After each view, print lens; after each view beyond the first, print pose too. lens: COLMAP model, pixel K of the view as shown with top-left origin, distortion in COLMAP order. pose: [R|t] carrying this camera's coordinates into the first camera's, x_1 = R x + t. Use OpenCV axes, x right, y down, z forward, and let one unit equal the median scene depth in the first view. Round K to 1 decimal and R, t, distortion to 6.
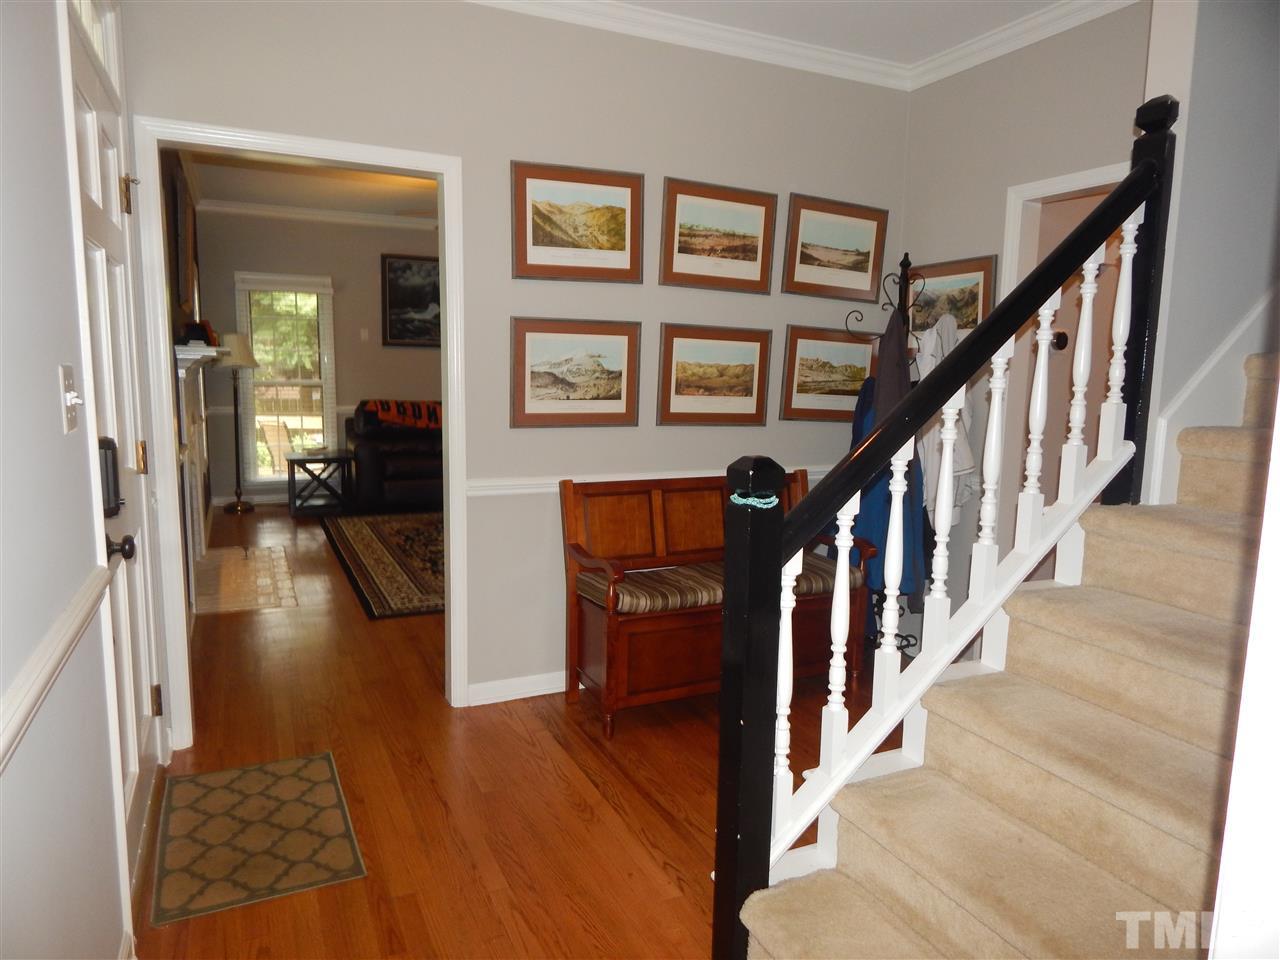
lens RADIAL K [[845.4, 0, 640.7], [0, 845.4, 481.2], [0, 0, 1]] dist [0.006349, -0.004775]
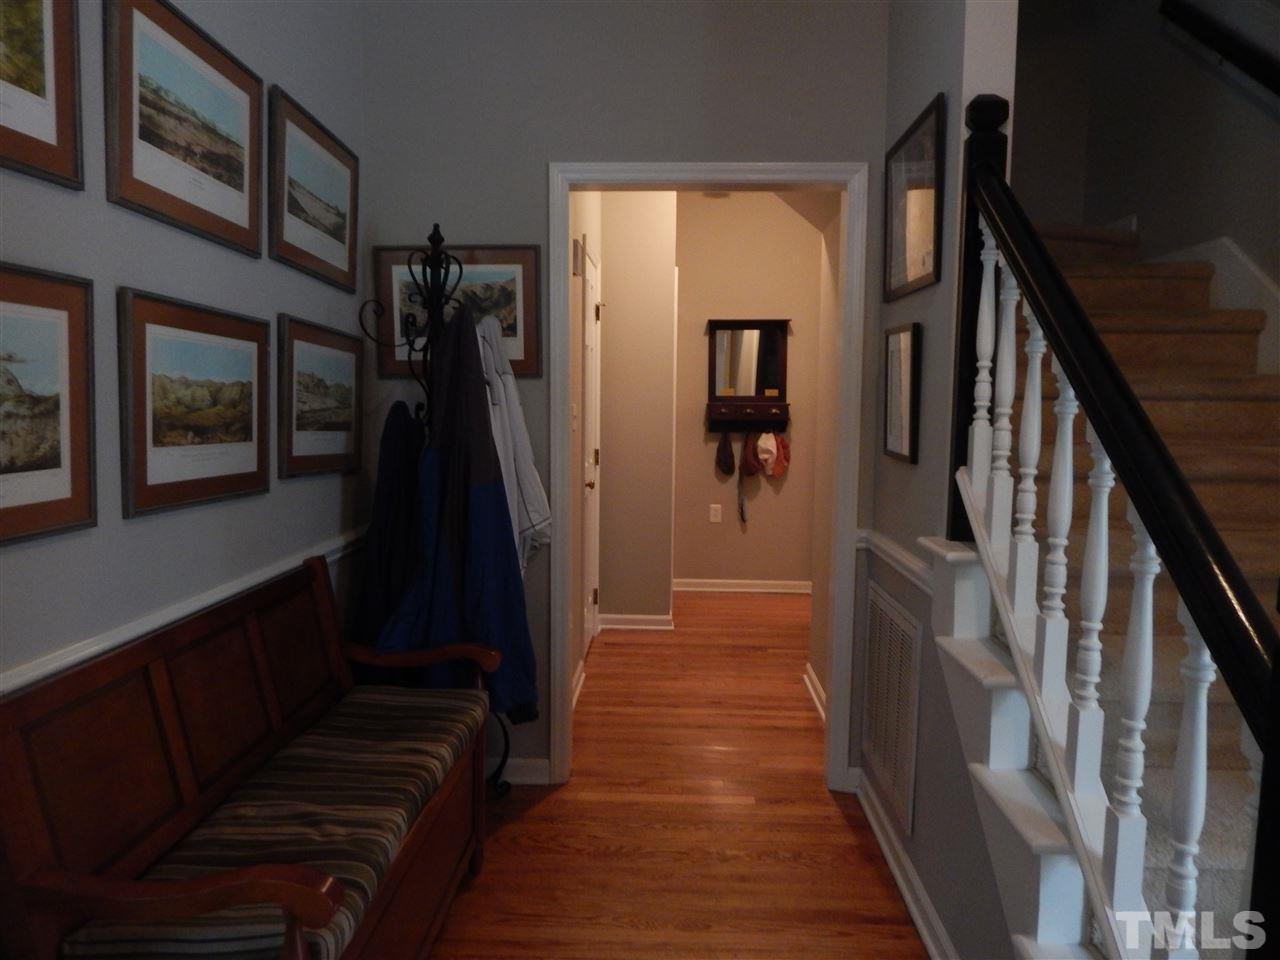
lens RADIAL K [[845.4, 0, 639.3], [0, 845.4, 477.0], [0, 0, 1]] dist [0.006349, -0.004775]
pose [[0.470622, -0.094412, 0.877269, -0.241308], [0.120518, 0.991819, 0.042086, -0.072889], [-0.874065, 0.085920, 0.478150, 0.545599]]
